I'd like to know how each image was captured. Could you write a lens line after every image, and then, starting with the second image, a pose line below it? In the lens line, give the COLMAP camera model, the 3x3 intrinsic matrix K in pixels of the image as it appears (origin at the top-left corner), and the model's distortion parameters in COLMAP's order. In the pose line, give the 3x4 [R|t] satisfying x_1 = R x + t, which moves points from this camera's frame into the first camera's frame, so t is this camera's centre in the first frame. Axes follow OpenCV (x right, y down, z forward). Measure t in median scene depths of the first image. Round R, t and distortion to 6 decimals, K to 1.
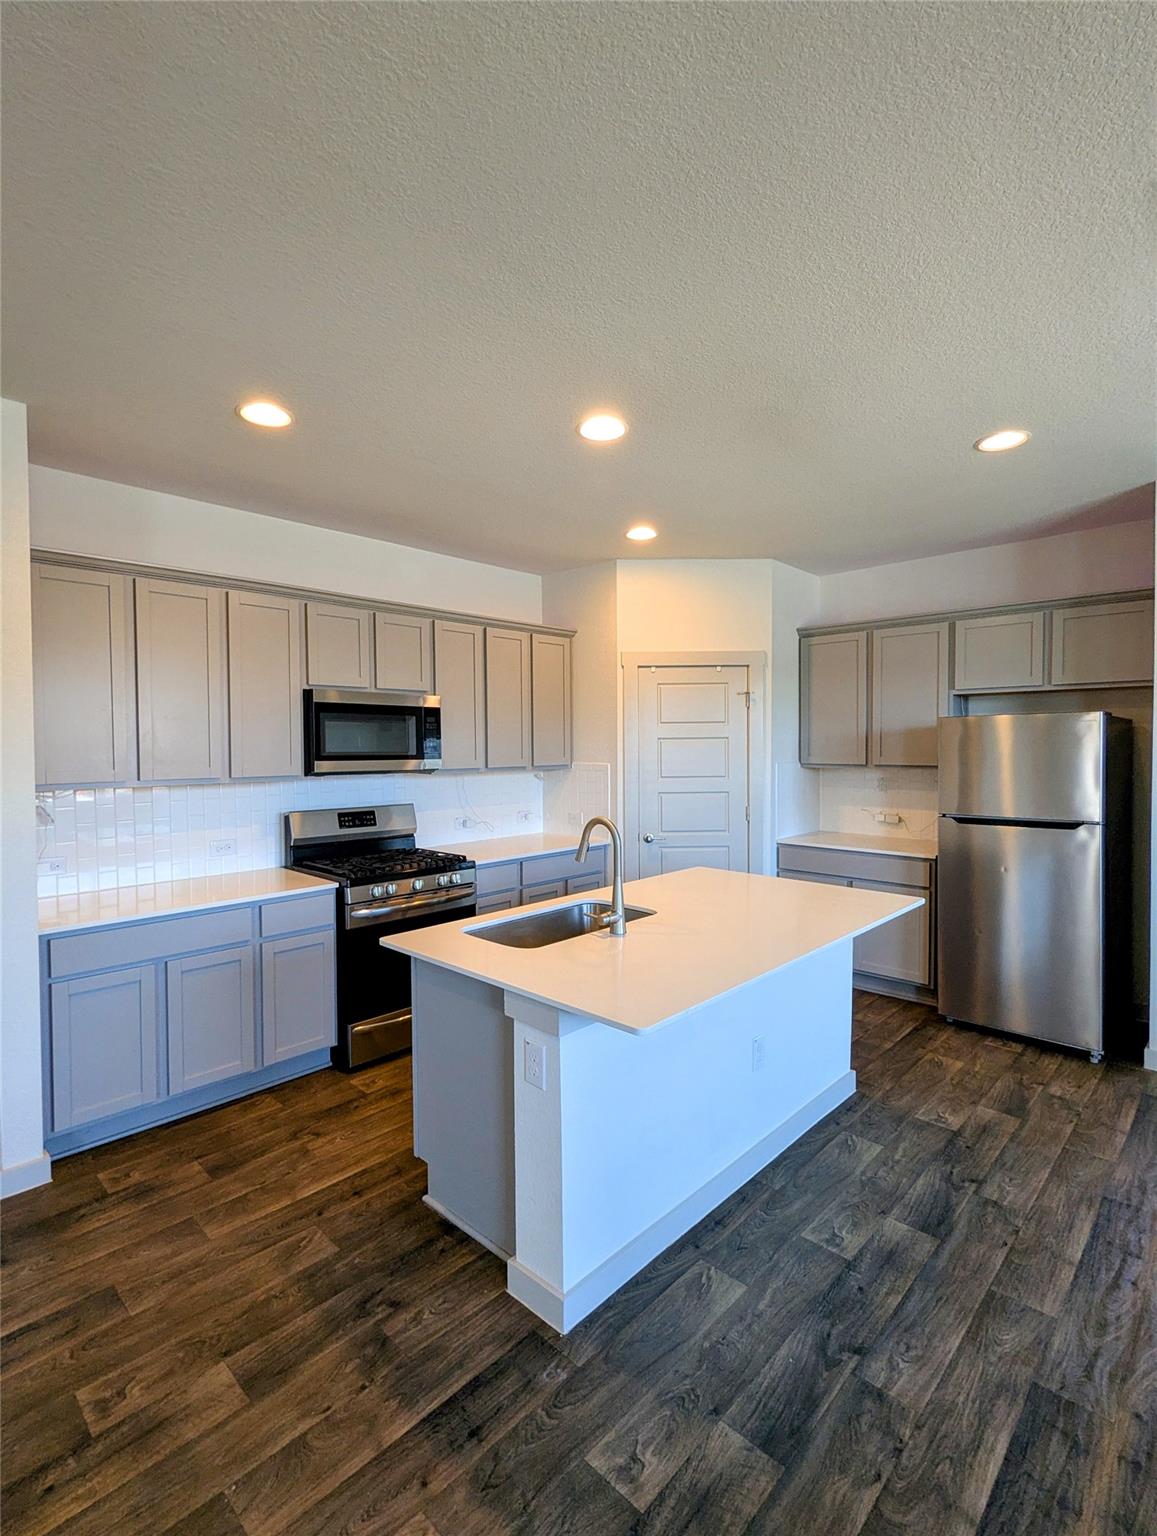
lens RADIAL K [[731.1, 0, 575.7], [0, 731.1, 760.8], [0, 0, 1]] dist [-0.002389, 0.001642]
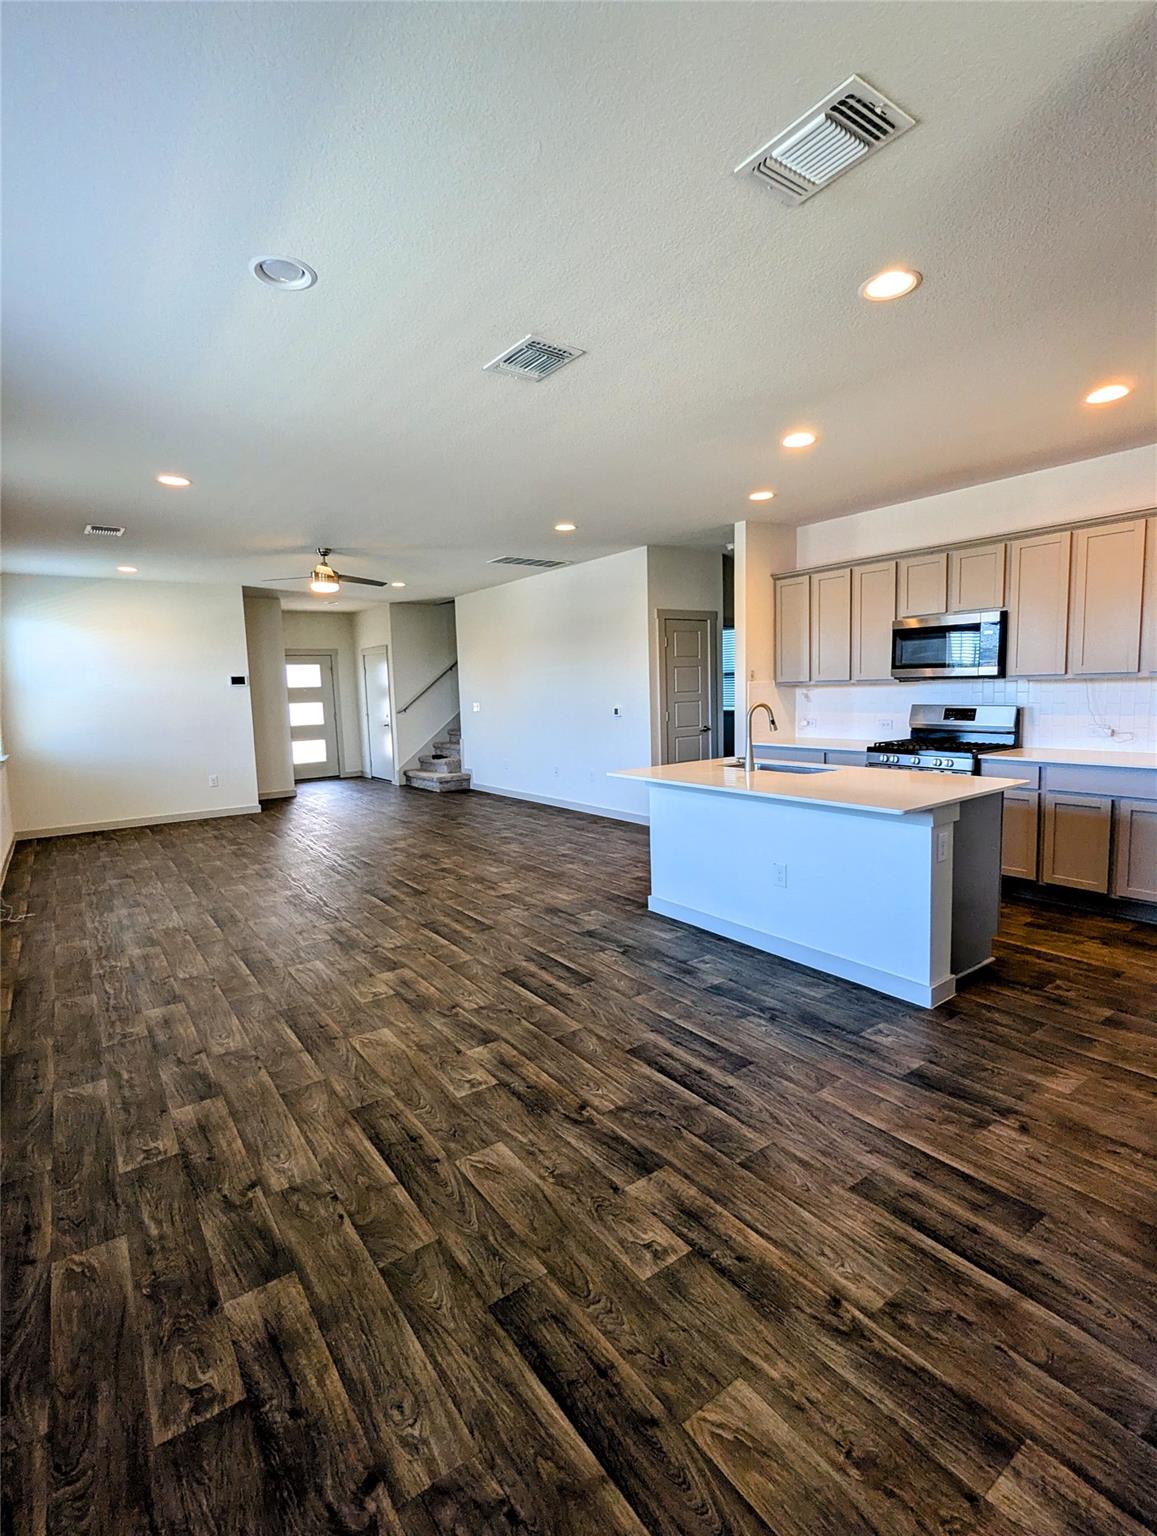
lens RADIAL K [[731.1, 0, 585.3], [0, 731.1, 768.2], [0, 0, 1]] dist [-0.002389, 0.001642]
pose [[-0.170292, 0.128209, -0.977017, 1.427857], [0.006944, 0.991631, 0.128917, 0.003634], [0.985369, 0.015169, -0.169757, 0.734882]]
